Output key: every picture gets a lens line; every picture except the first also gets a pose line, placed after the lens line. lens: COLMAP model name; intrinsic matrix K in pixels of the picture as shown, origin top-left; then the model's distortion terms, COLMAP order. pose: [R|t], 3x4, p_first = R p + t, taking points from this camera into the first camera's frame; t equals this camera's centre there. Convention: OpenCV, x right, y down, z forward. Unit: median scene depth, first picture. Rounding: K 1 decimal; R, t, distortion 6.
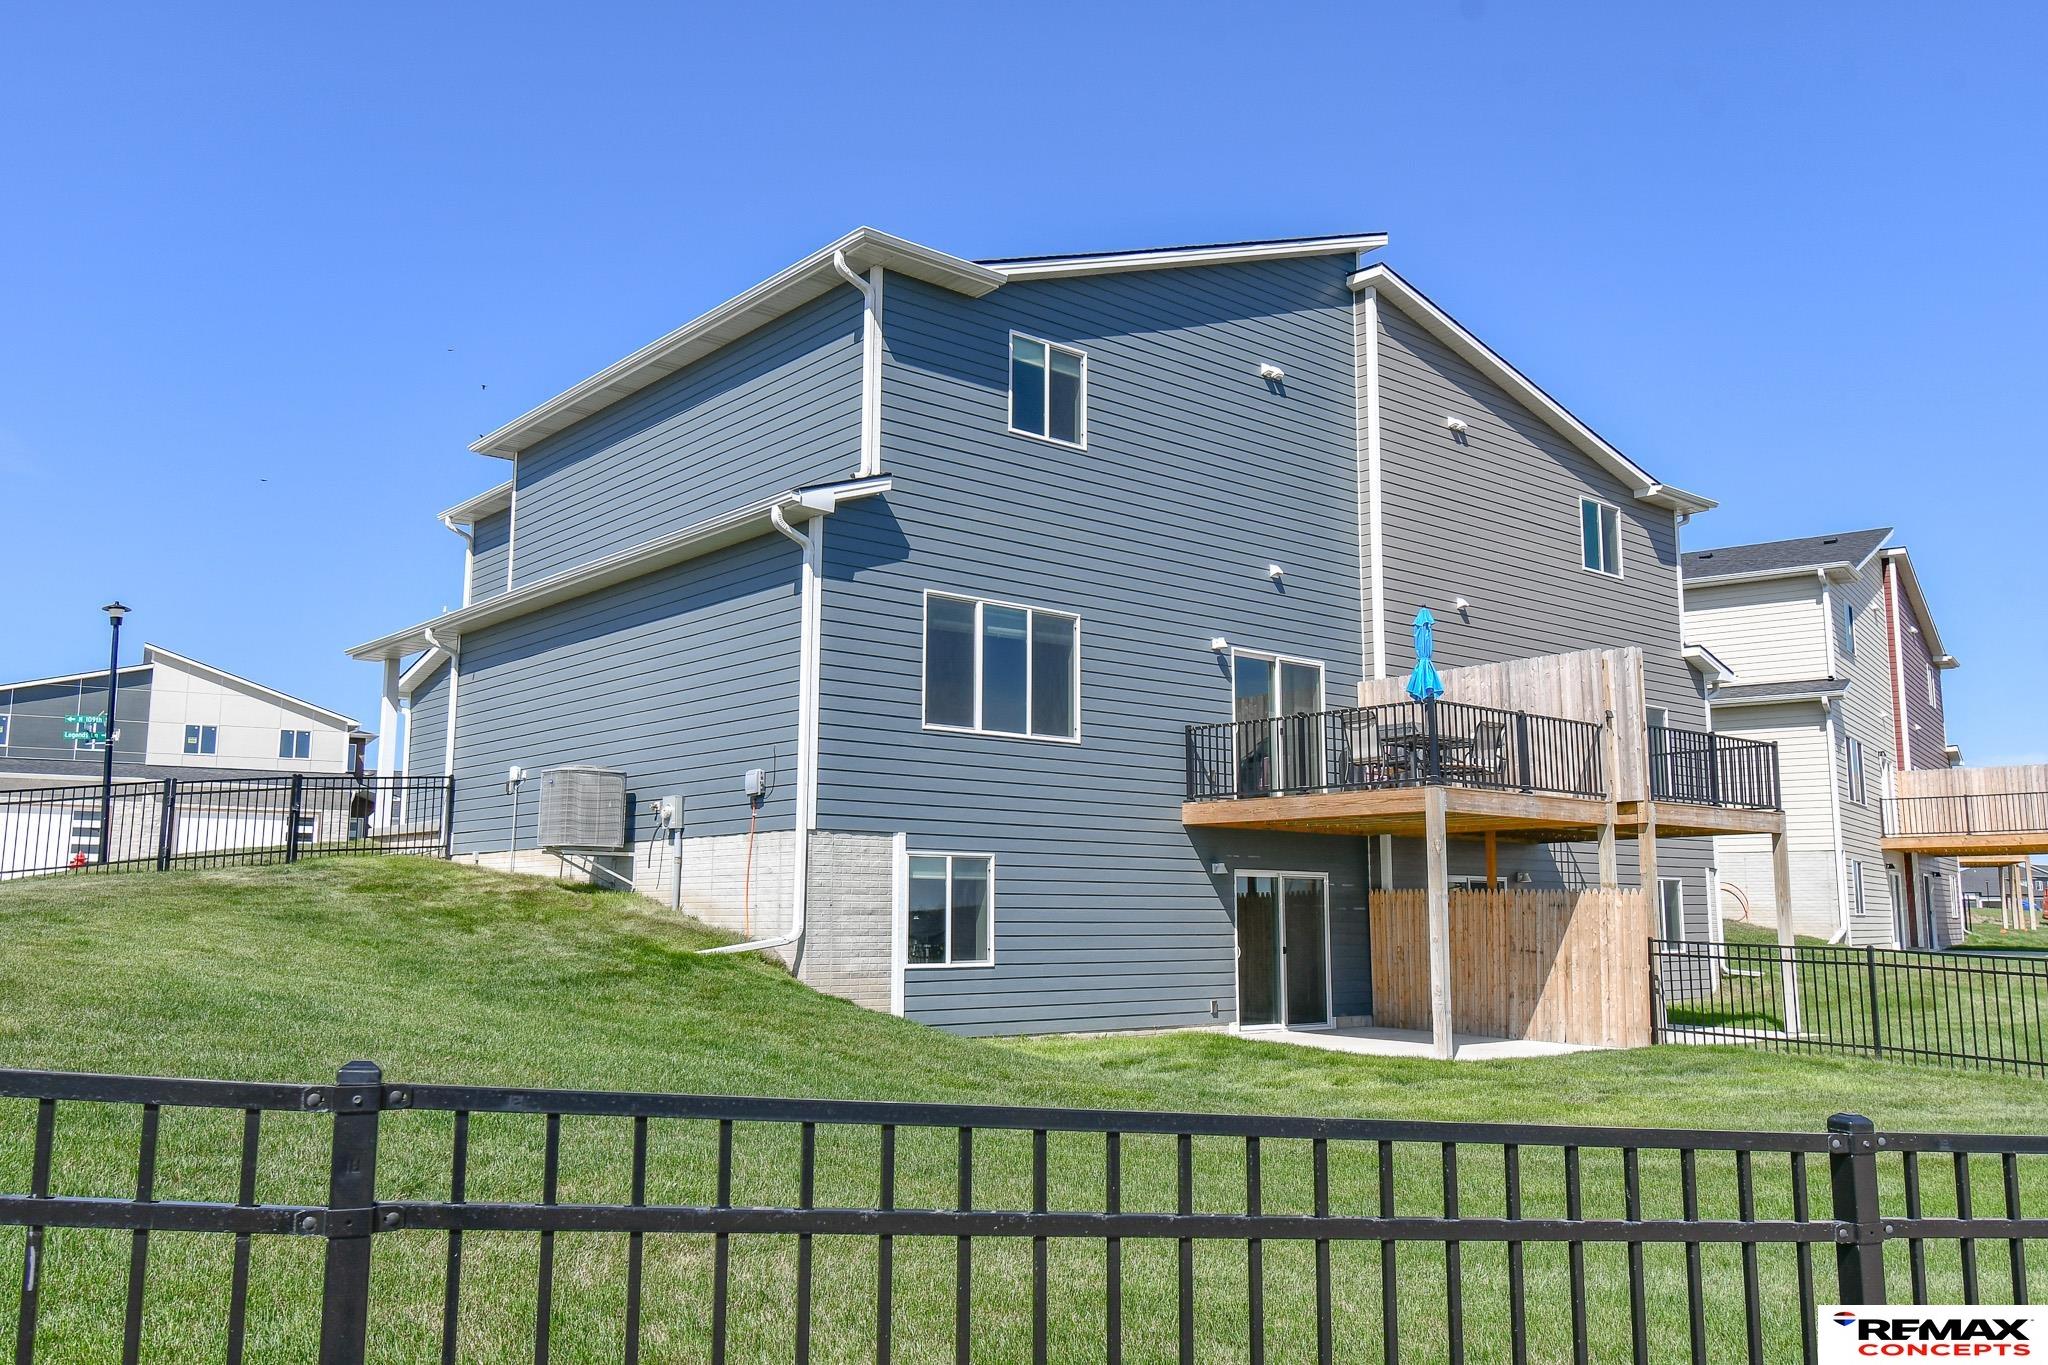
lens RADIAL K [[1607.3, 0, 1024.0], [0, 1607.3, 682.5], [0, 0, 1]] dist [-0.004755, -0.072608]
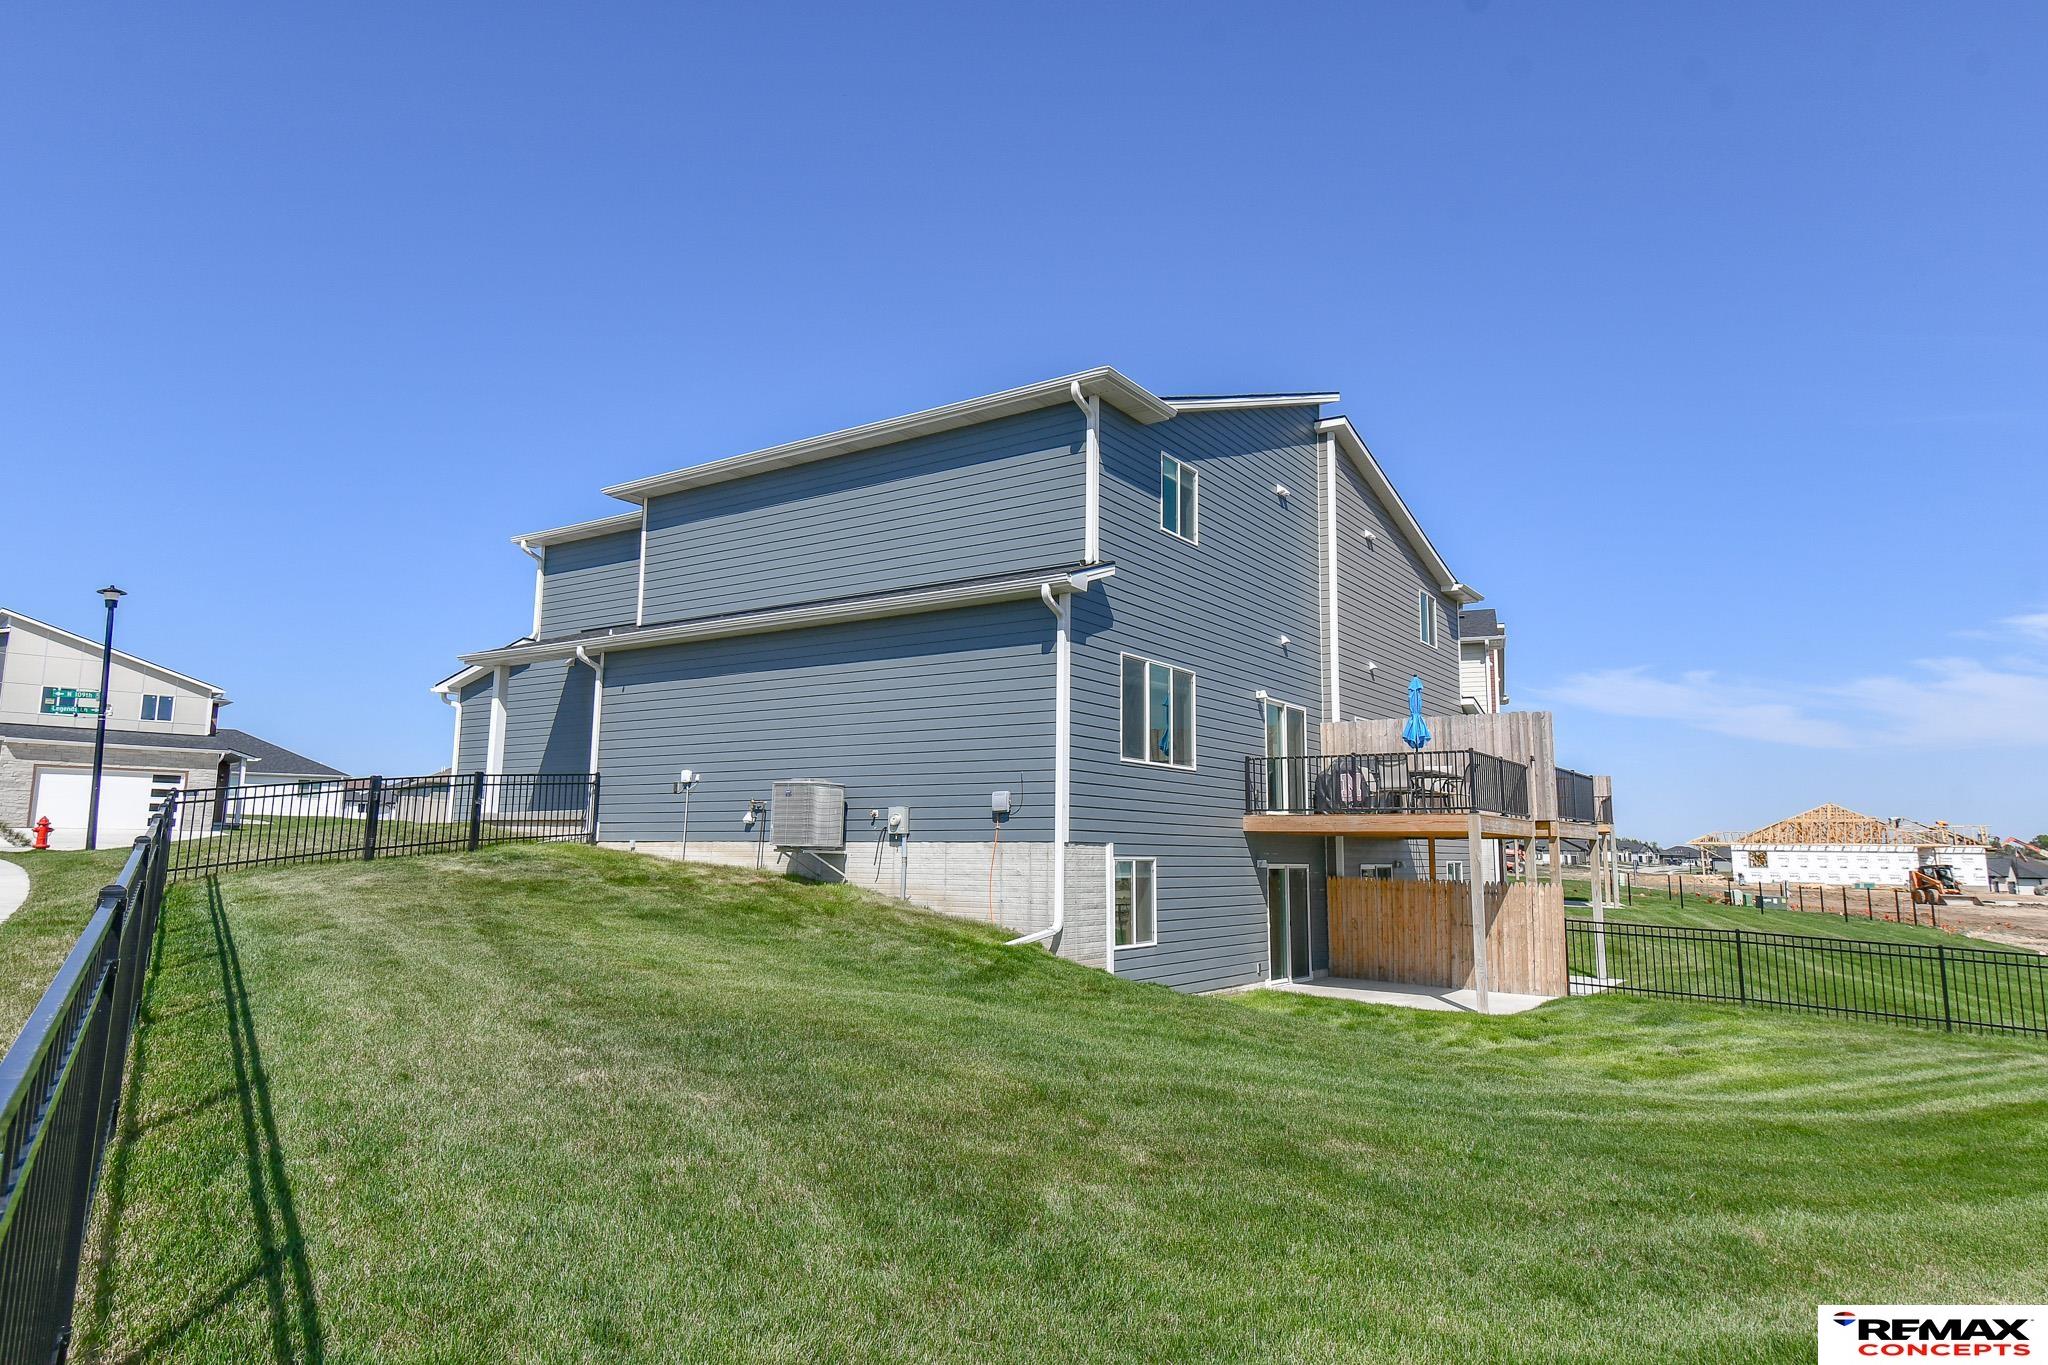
lens RADIAL K [[1238.7, 0, 1024.0], [0, 1238.7, 682.5], [0, 0, 1]] dist [0.003571, -0.000689]
pose [[0.964585, 0.044228, 0.260038, -0.363273], [-0.046264, 0.998928, 0.001711, -0.029151], [-0.259683, -0.013681, 0.965597, 0.061960]]
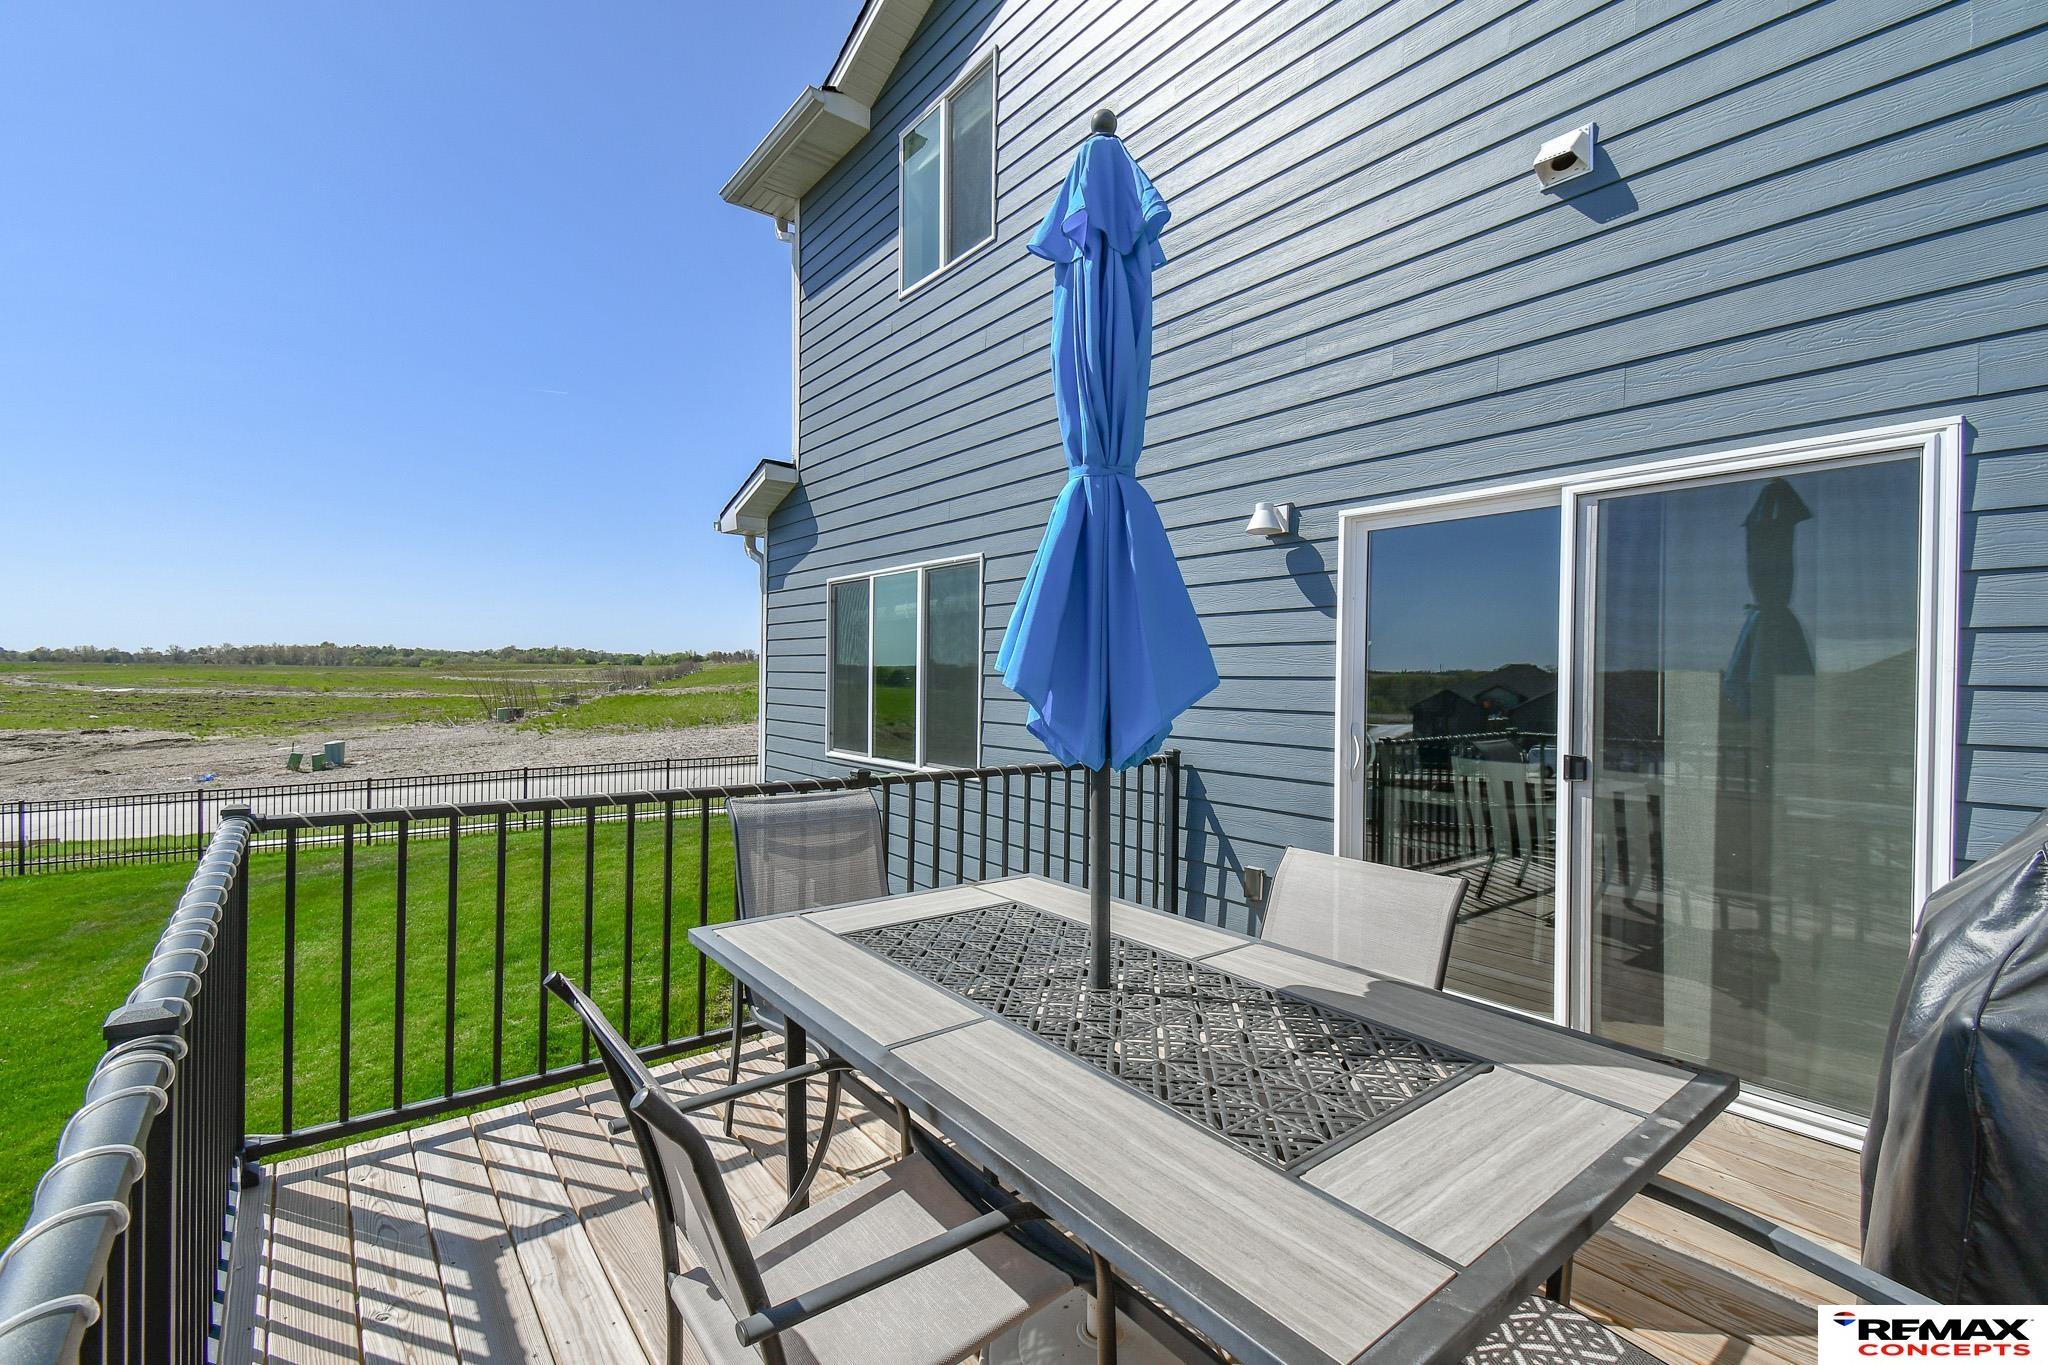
lens RADIAL K [[891.3, 0, 1024.0], [0, 891.3, 682.5], [0, 0, 1]] dist [0.049660, -0.028442]
pose [[-0.041438, 0.001827, -0.999139, 0.347334], [0.127411, 0.991844, -0.003471, 0.005811], [0.990984, -0.127445, -0.041333, 1.025187]]
